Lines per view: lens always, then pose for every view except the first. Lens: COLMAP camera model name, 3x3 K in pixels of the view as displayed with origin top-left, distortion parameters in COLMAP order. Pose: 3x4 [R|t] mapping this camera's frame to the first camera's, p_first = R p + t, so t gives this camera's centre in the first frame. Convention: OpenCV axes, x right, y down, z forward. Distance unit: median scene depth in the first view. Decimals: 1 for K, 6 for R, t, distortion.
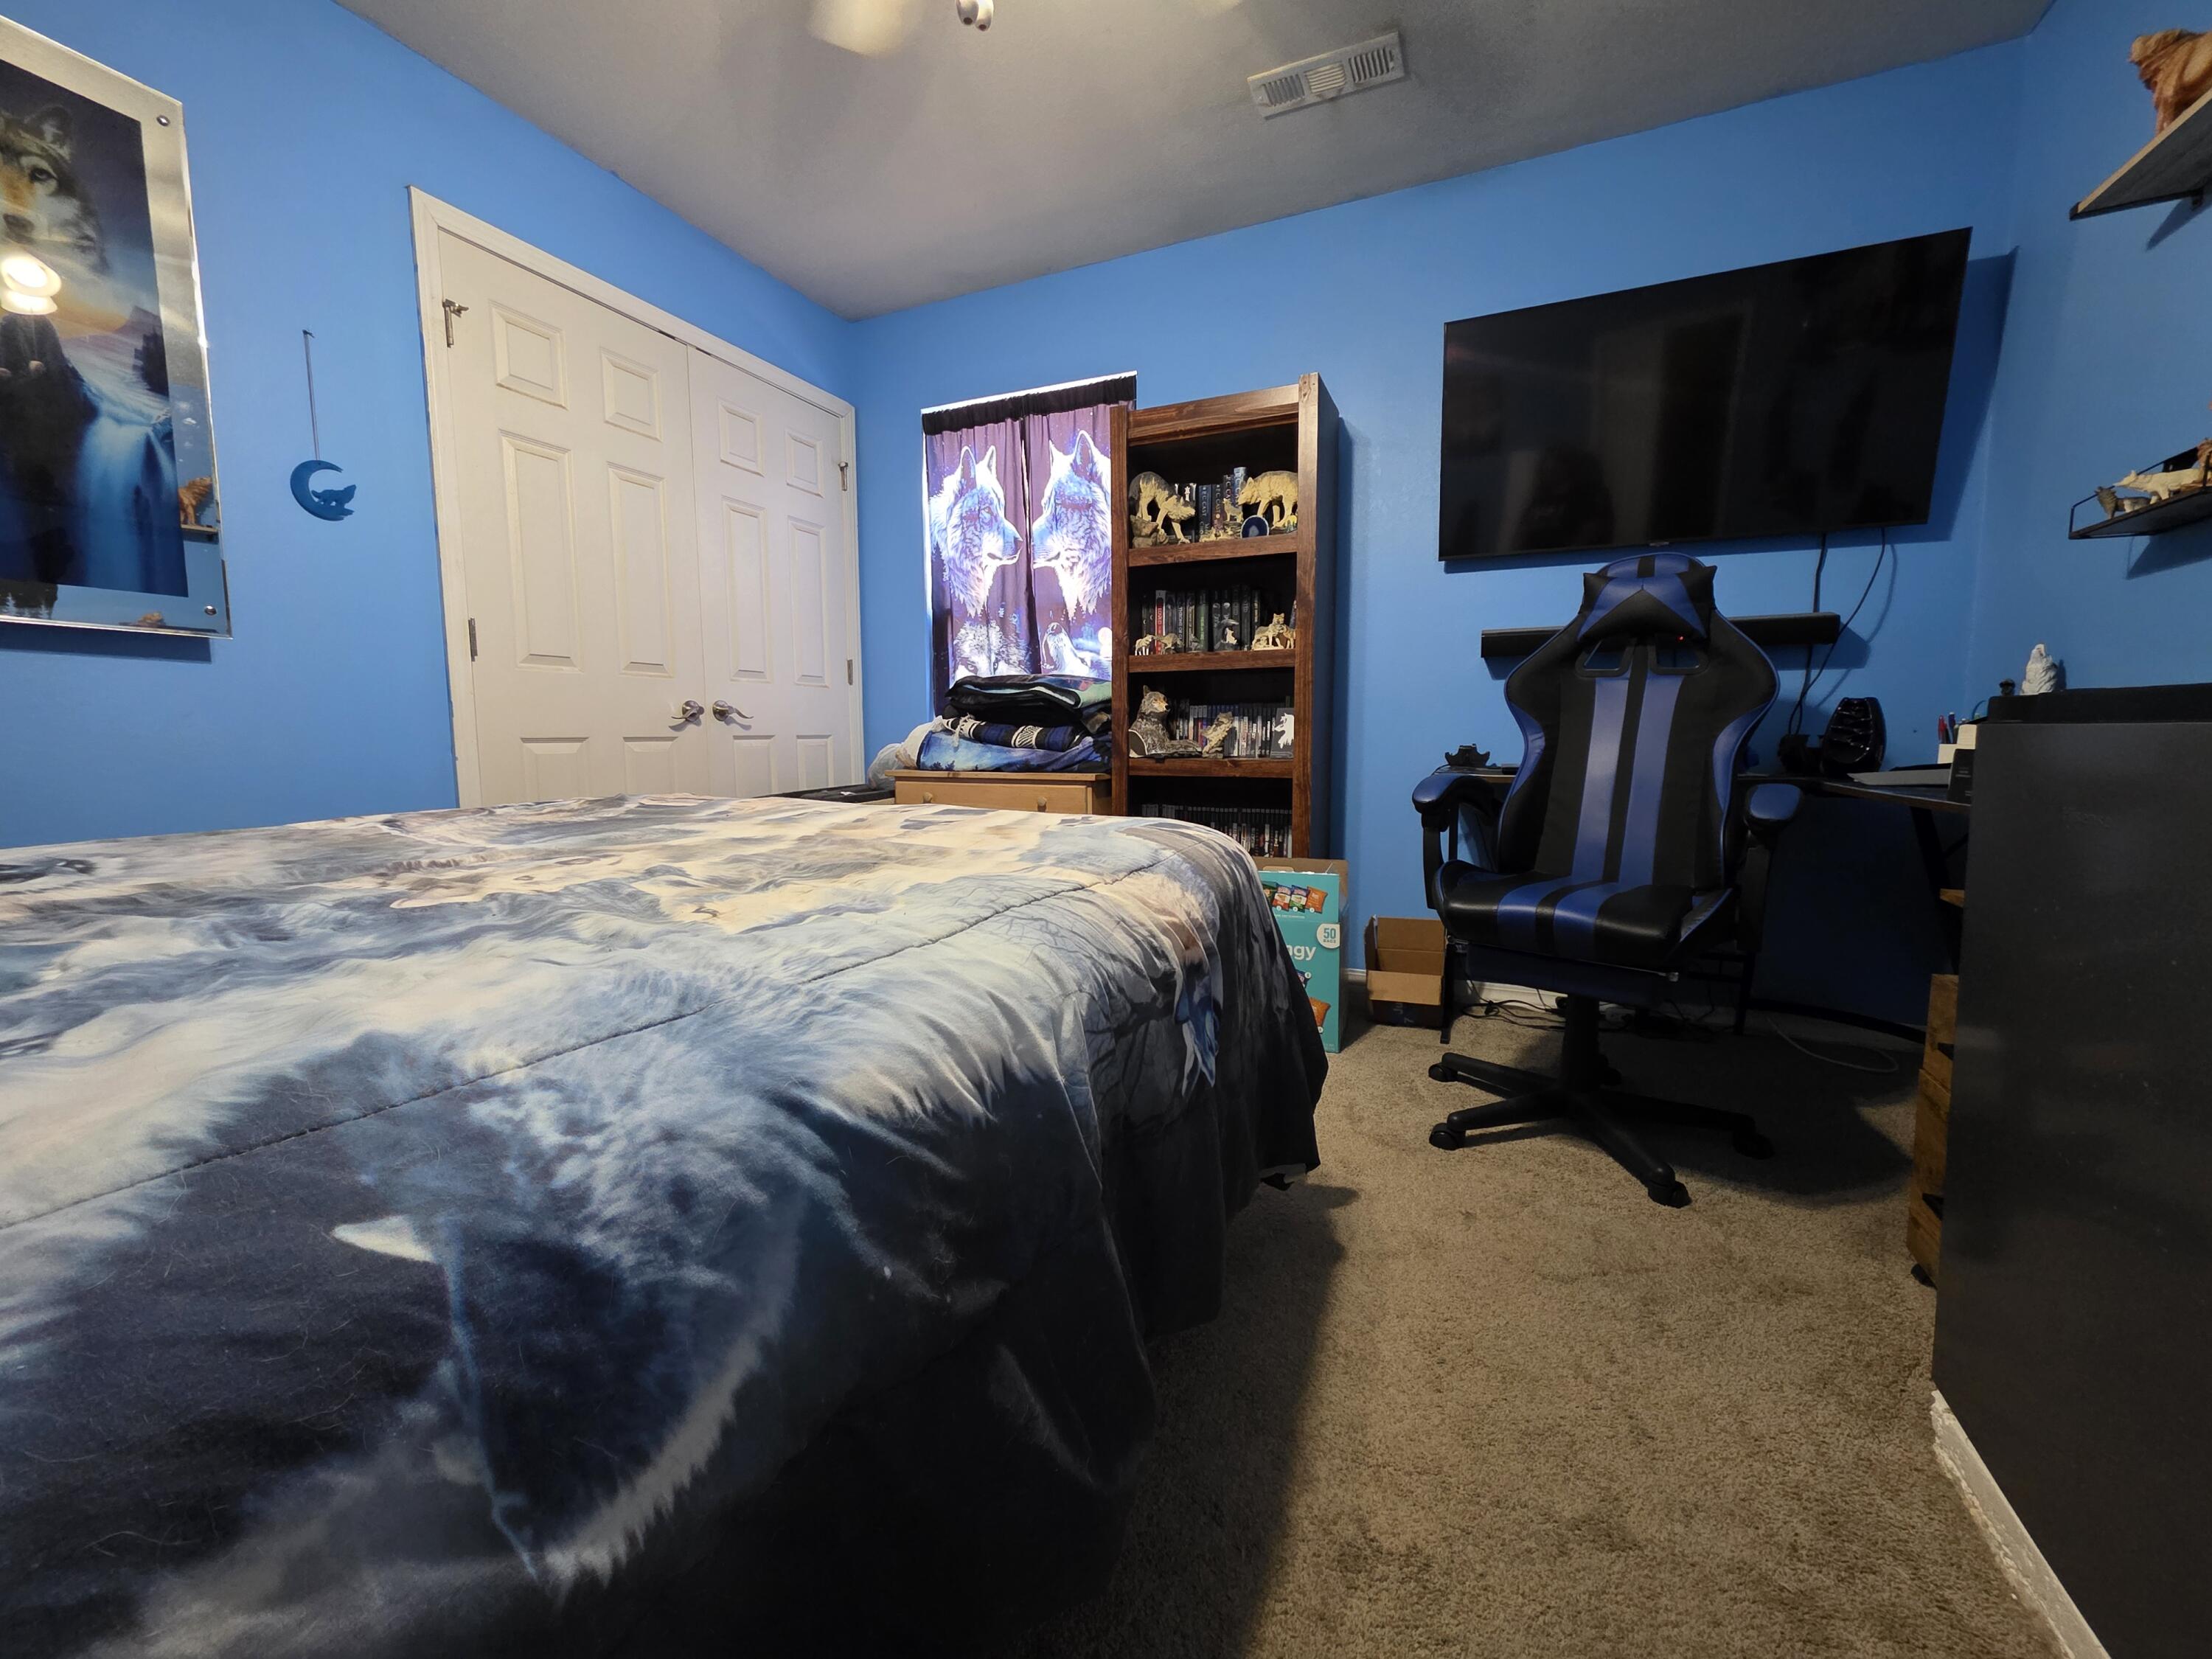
lens RADIAL K [[889.6, 0, 1105.0], [0, 889.6, 823.0], [0, 0, 1]] dist [-0.000408, -0.000281]
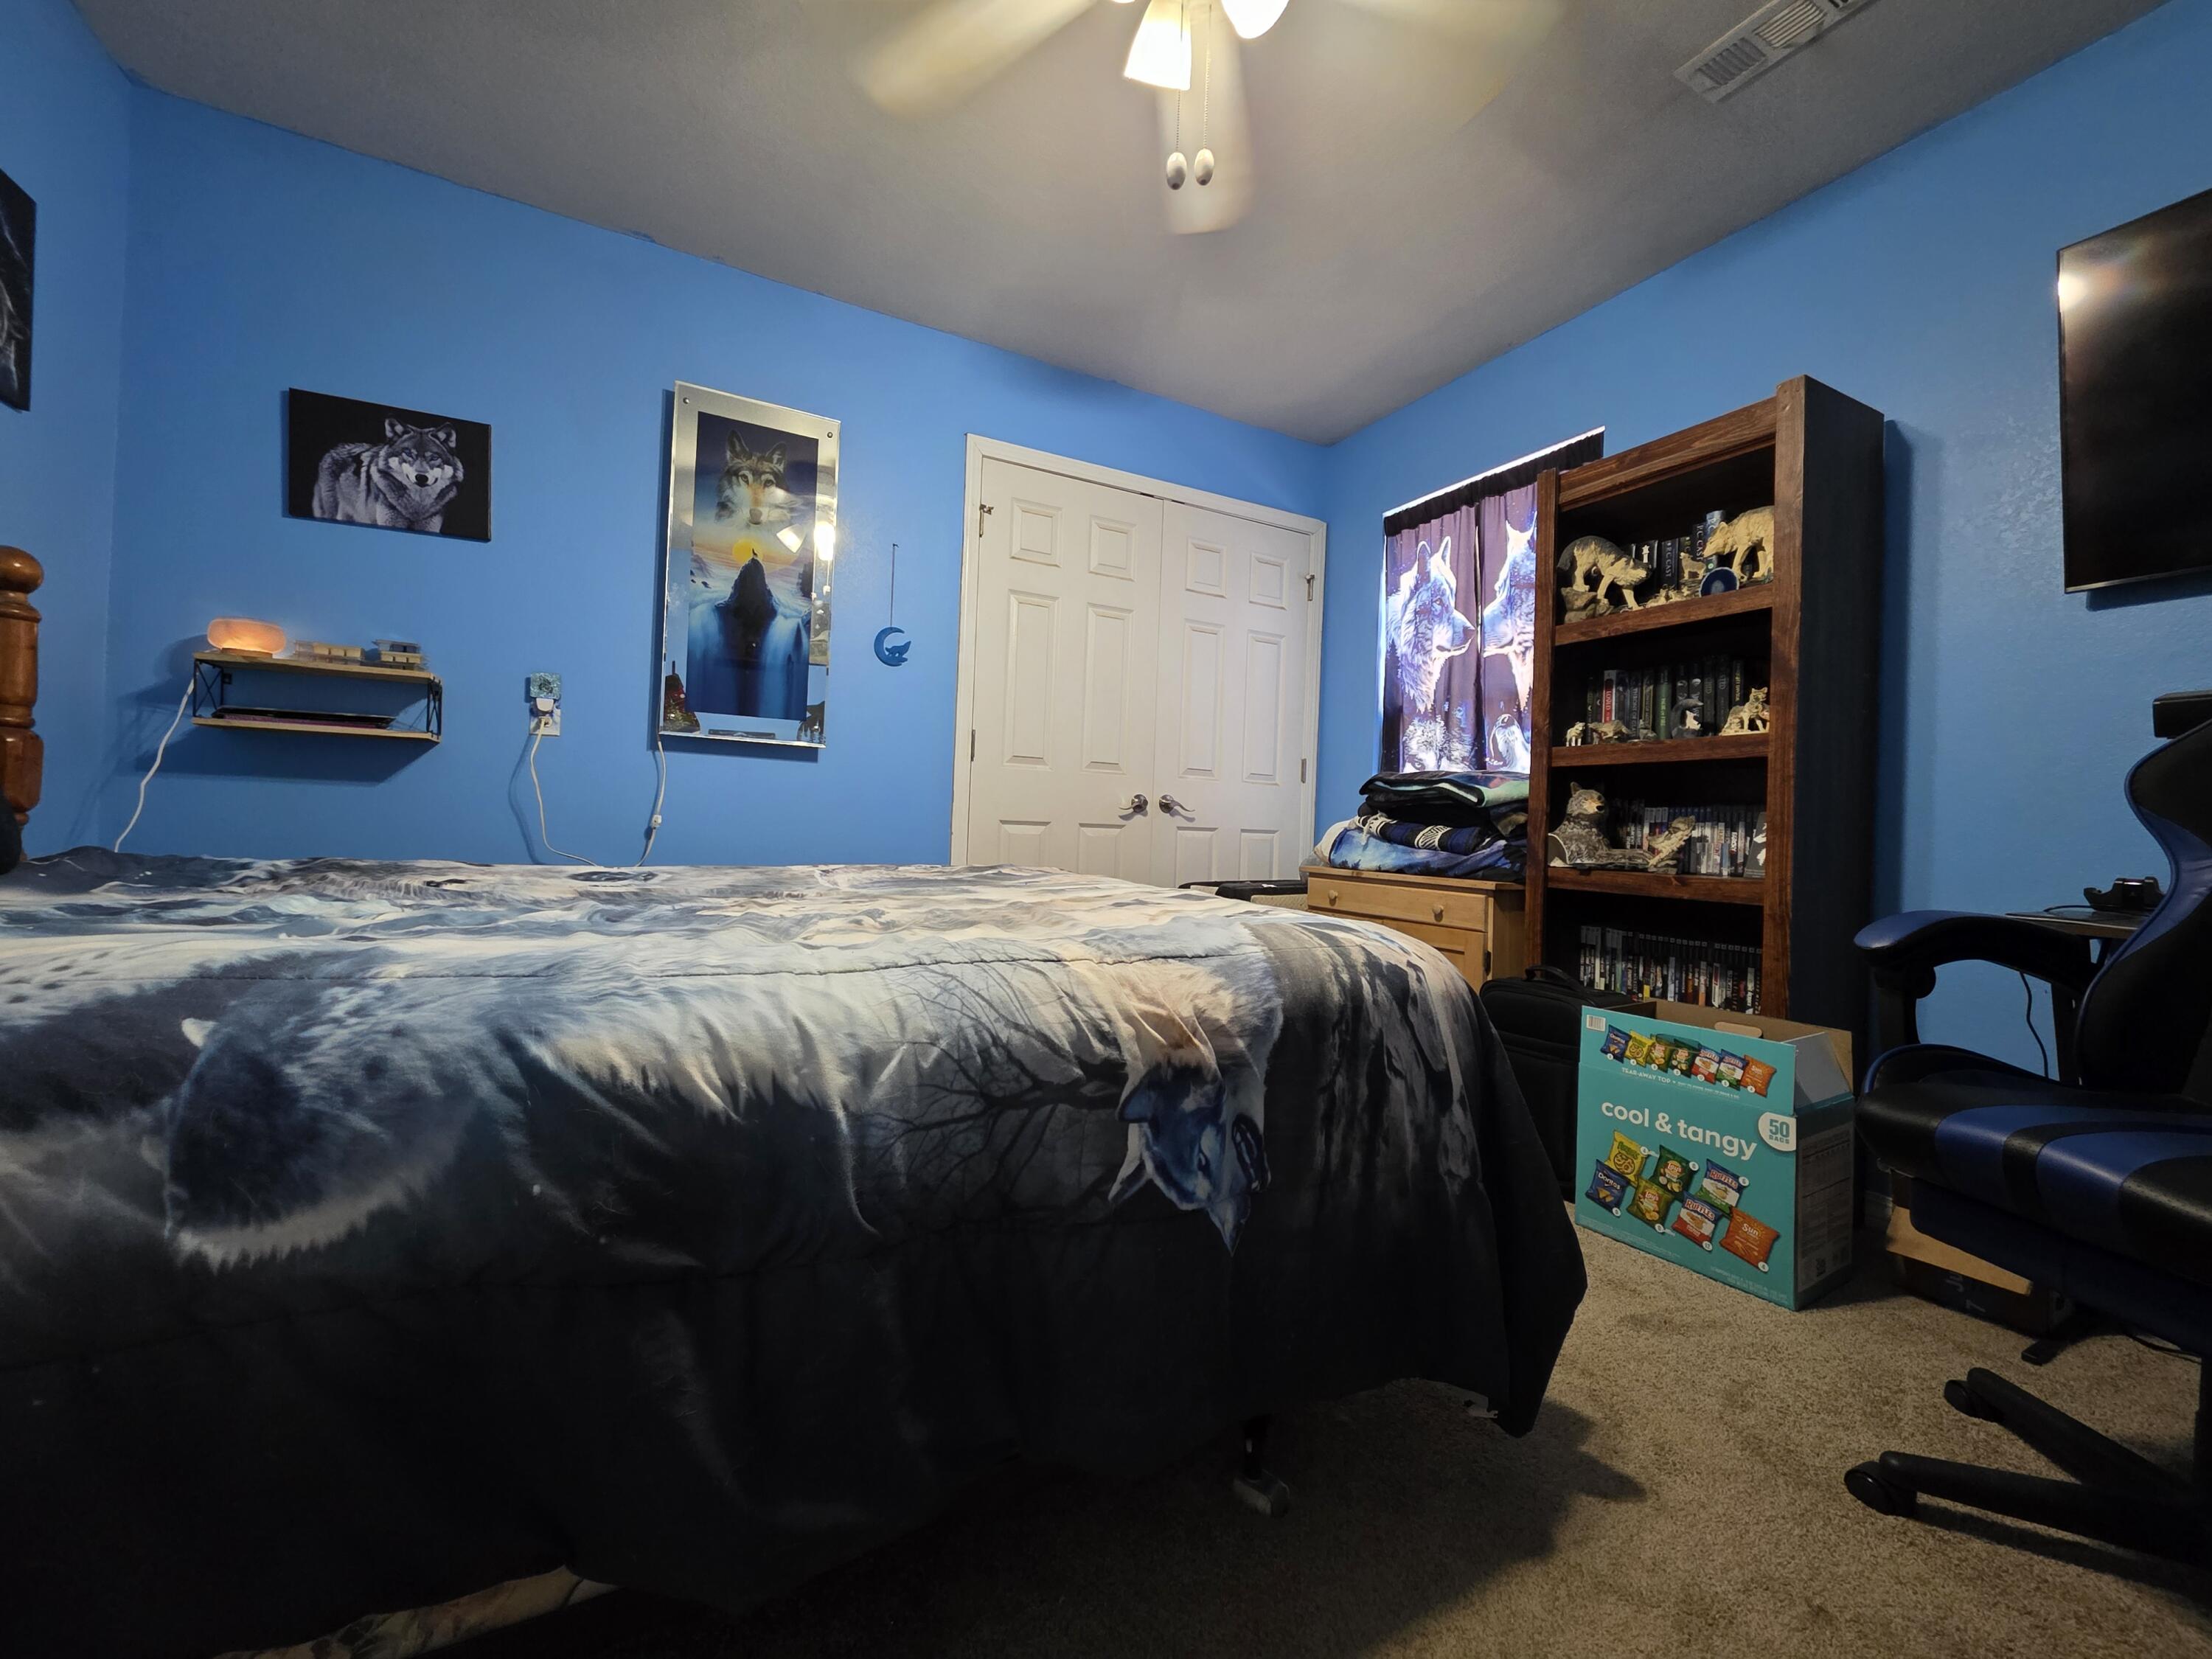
lens RADIAL K [[892.7, 0, 1106.1], [0, 892.7, 817.7], [0, 0, 1]] dist [0.000715, 0.000179]
pose [[0.782523, 0.026458, -0.622059, 0.227650], [-0.103272, 0.990773, -0.087771, -0.001639], [0.613997, 0.132924, 0.778035, 0.078611]]
